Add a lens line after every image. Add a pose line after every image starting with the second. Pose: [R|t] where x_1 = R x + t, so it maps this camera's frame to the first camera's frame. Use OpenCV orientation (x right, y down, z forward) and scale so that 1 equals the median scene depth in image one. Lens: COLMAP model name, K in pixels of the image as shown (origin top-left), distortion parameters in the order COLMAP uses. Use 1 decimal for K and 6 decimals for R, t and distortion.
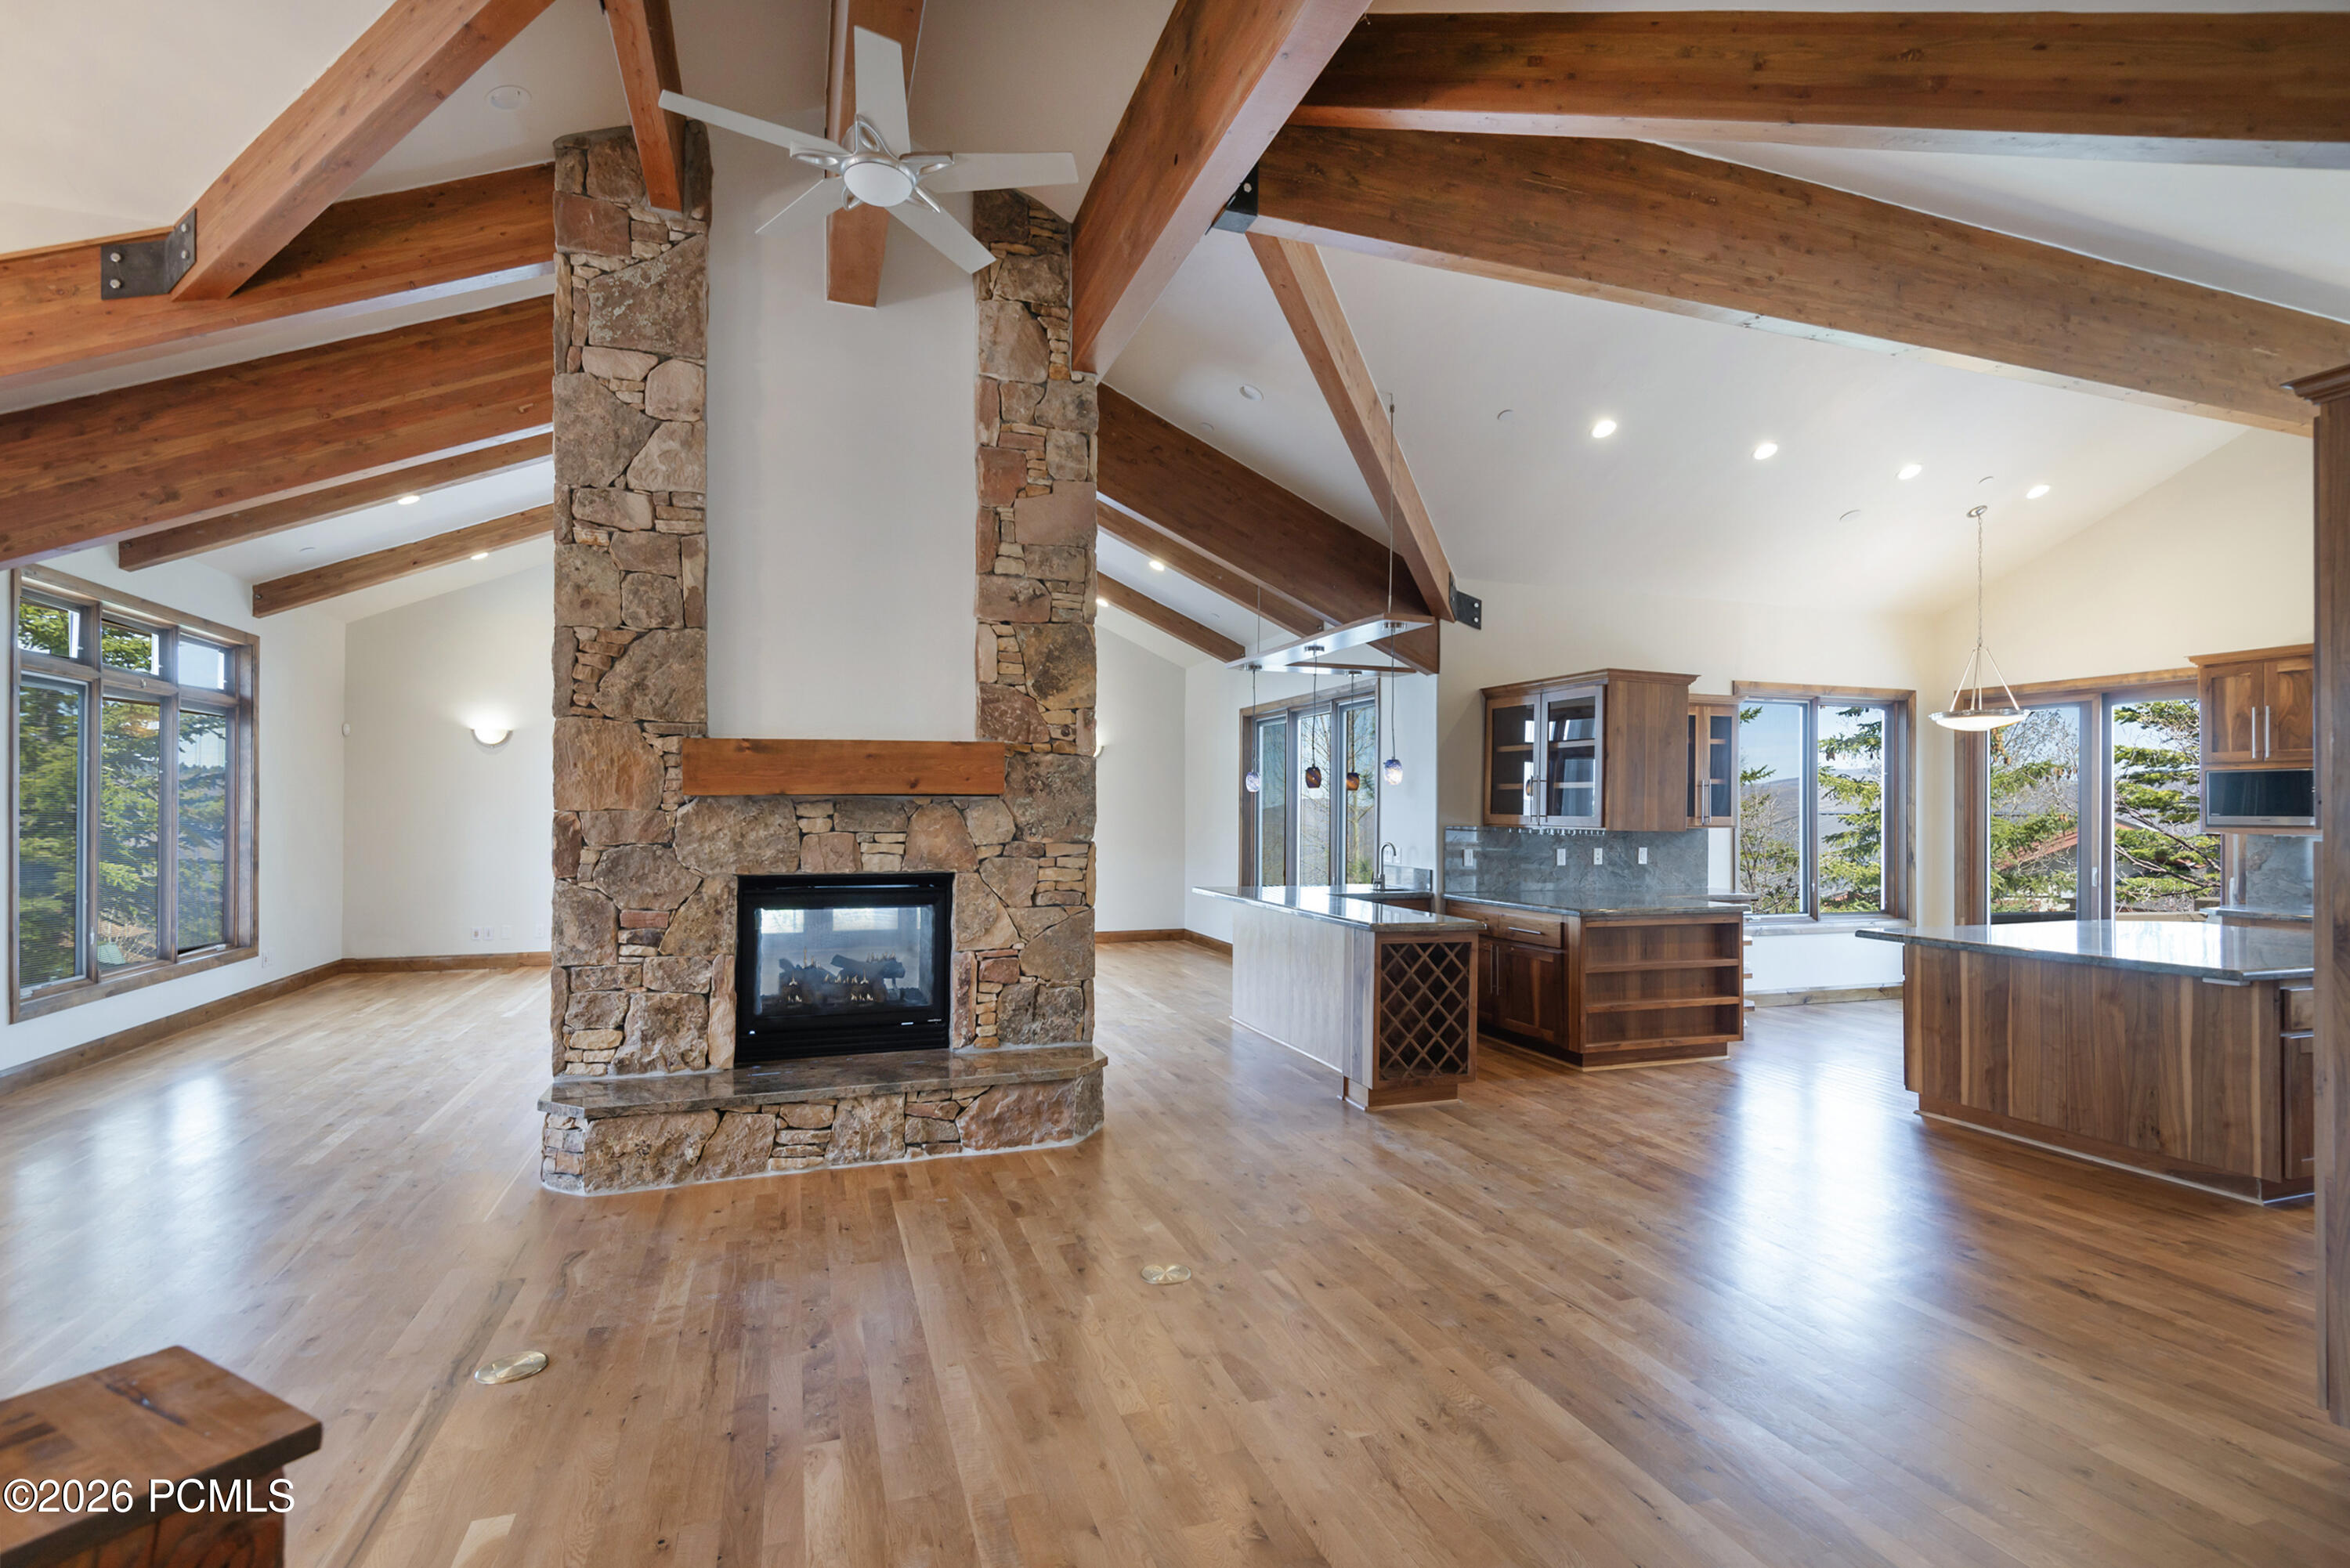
lens RADIAL K [[1207.7, 0, 1172.5], [0, 1207.7, 816.6], [0, 0, 1]] dist [0.045113, -0.039332]
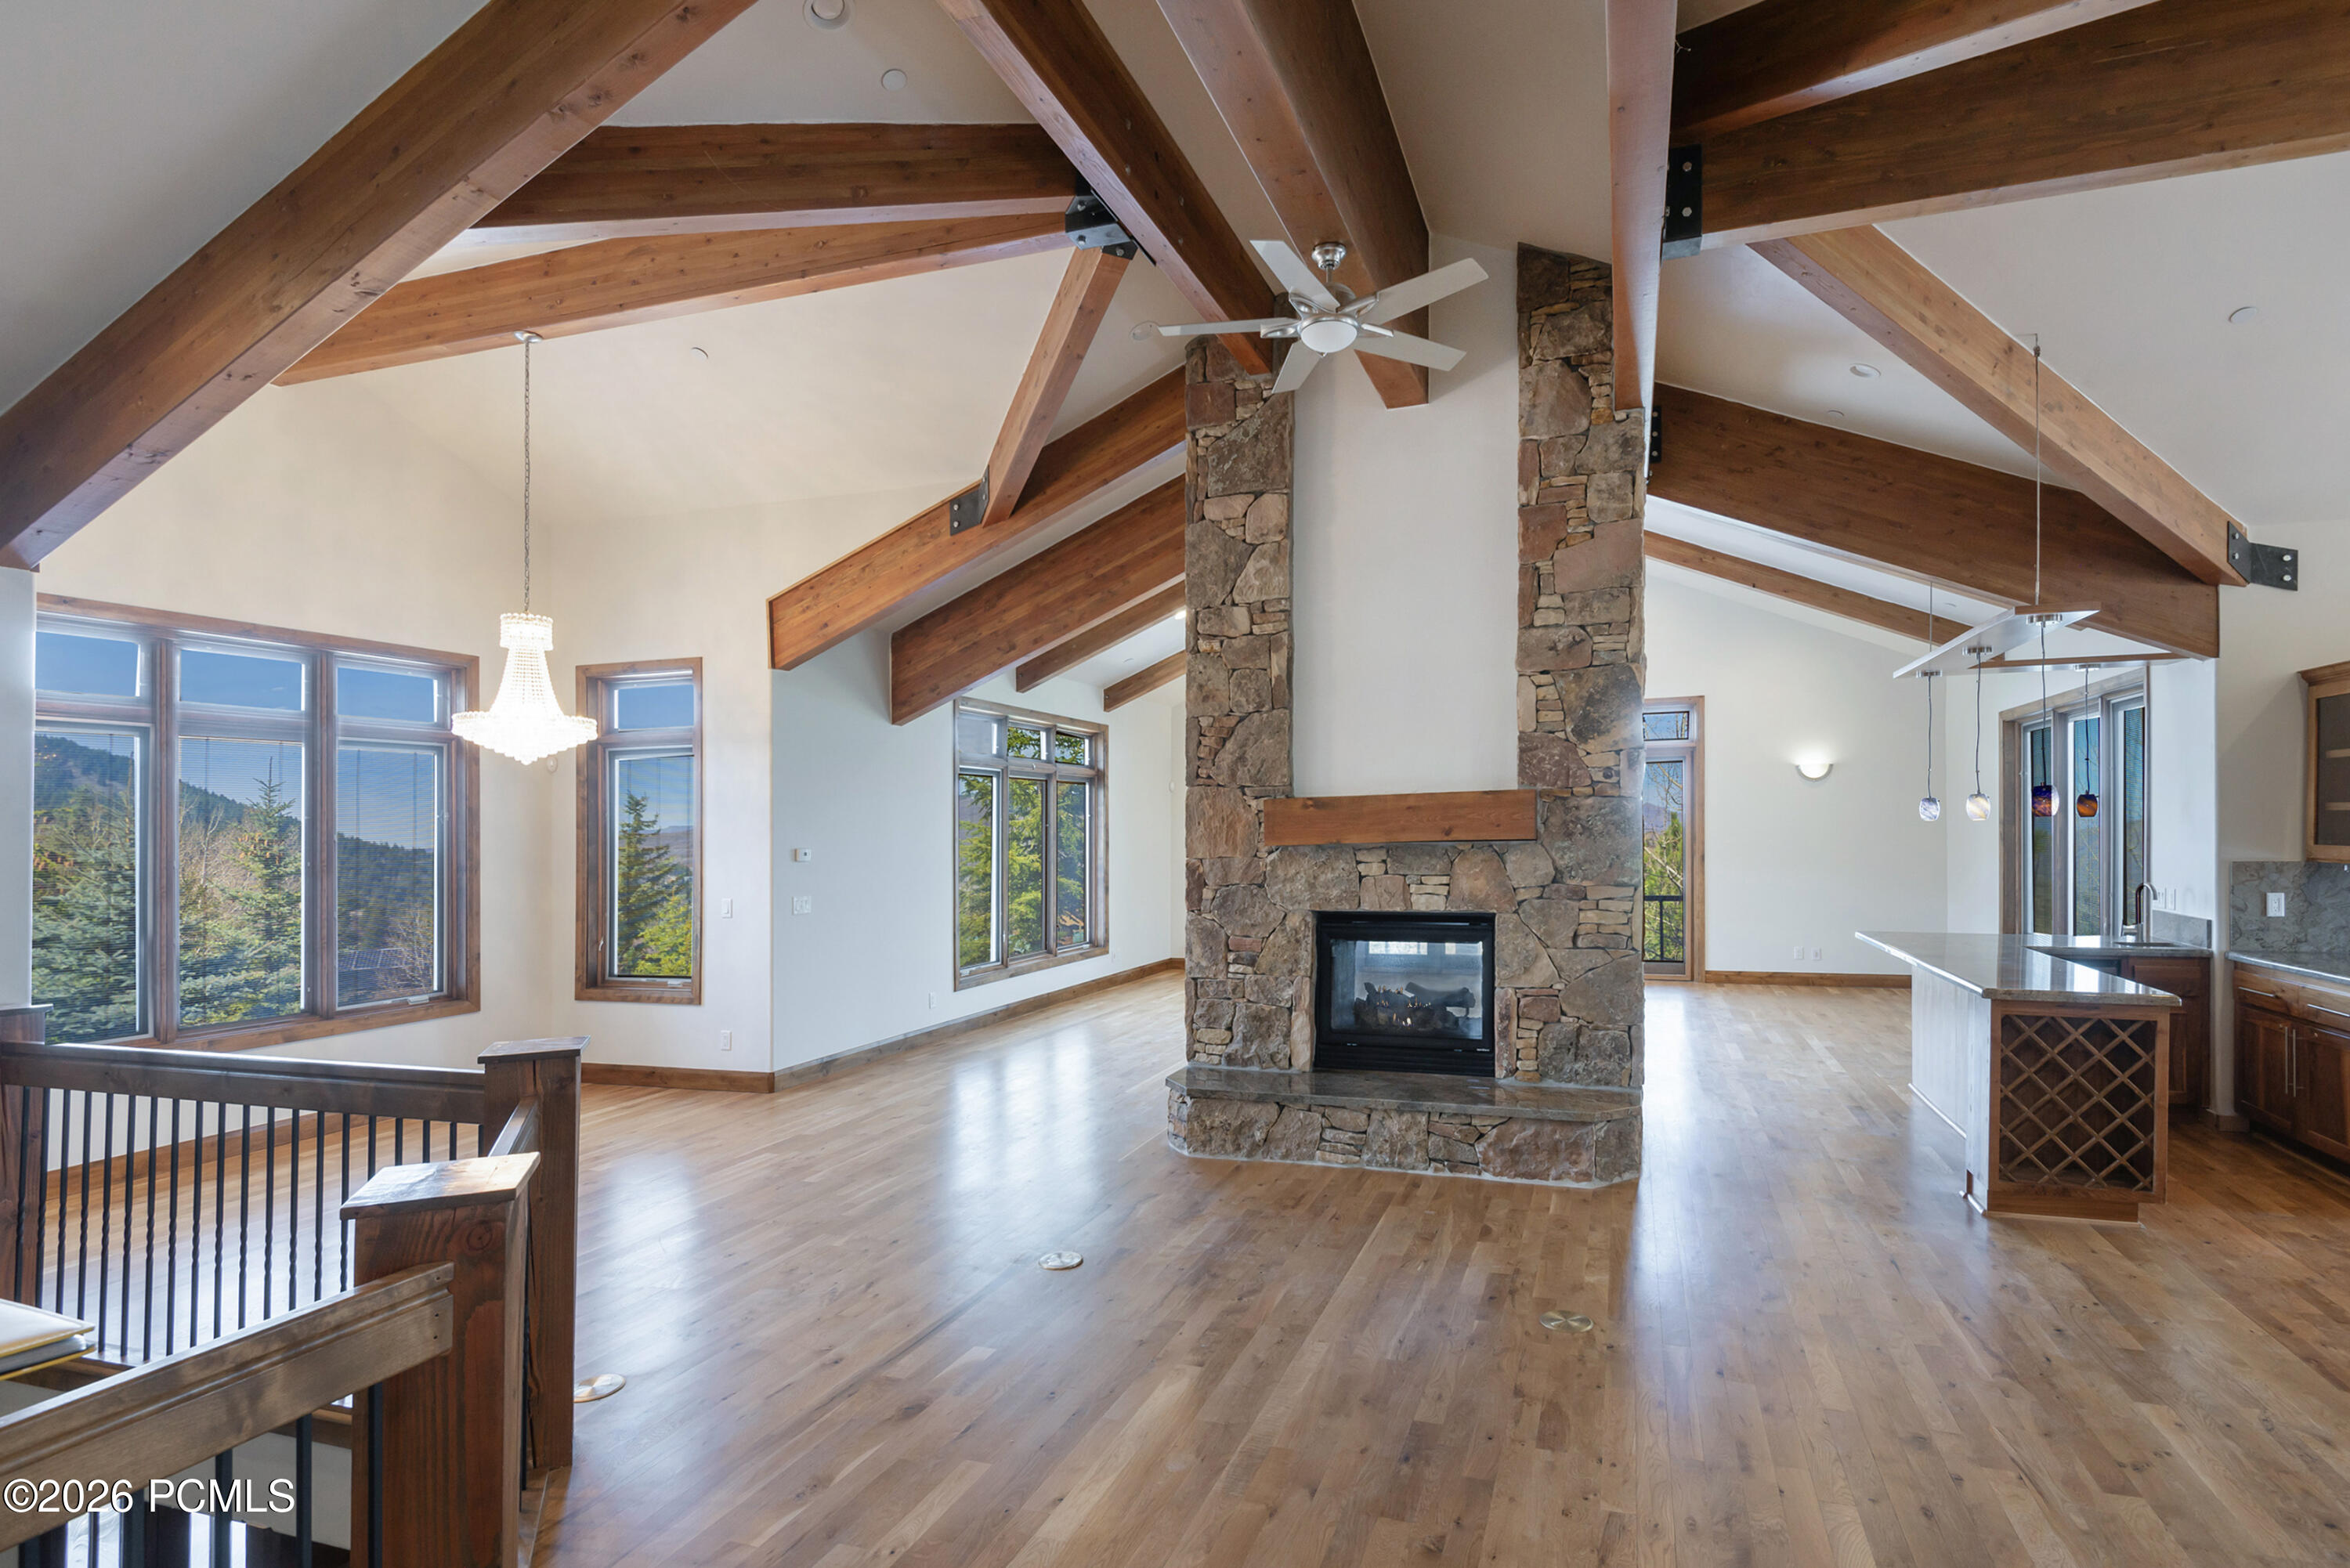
lens RADIAL K [[1207.7, 0, 1172.5], [0, 1207.7, 816.6], [0, 0, 1]] dist [0.045113, -0.039332]
pose [[0.753028, -0.025016, -0.657513, 0.316753], [0.019128, 0.999687, -0.016127, -0.027412], [0.657711, -0.000433, 0.753271, 0.008139]]
